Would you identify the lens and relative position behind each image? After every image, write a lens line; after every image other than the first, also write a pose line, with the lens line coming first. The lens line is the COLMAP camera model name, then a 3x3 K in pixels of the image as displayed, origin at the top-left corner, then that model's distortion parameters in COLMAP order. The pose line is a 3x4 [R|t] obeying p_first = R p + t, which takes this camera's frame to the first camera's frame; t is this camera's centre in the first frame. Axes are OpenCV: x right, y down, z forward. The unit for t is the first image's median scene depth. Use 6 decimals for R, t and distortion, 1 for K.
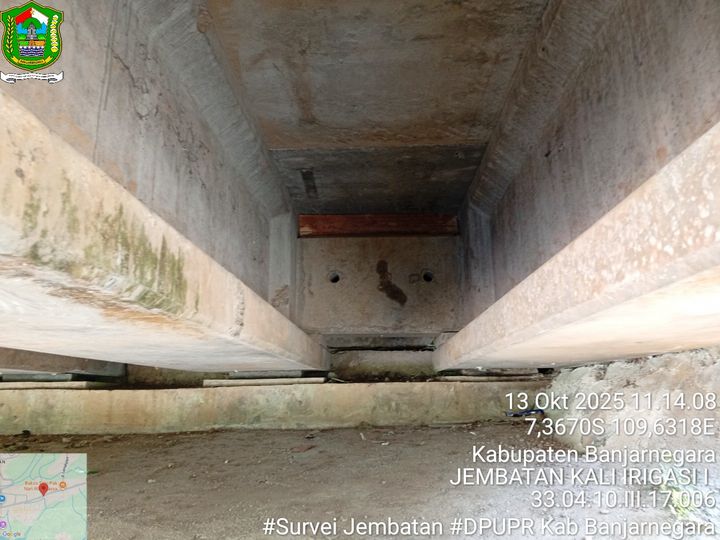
lens RADIAL K [[549.3, 0, 357.0], [0, 549.3, 267.0], [0, 0, 1]] dist [0.080036, -0.175432]
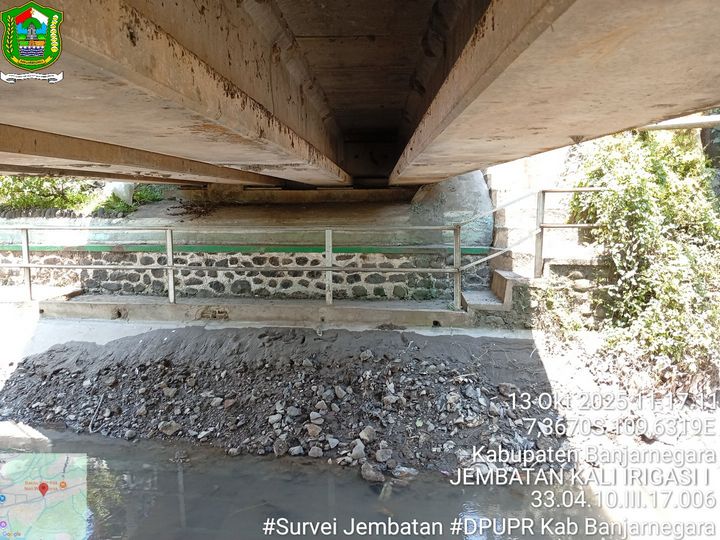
lens RADIAL K [[549.3, 0, 357.0], [0, 549.3, 267.0], [0, 0, 1]] dist [0.080036, -0.175432]
pose [[0.999804, 0.004466, 0.019300, -0.101697], [-0.010850, 0.938596, 0.344848, -0.506286], [-0.016575, -0.344990, 0.938460, -2.346924]]
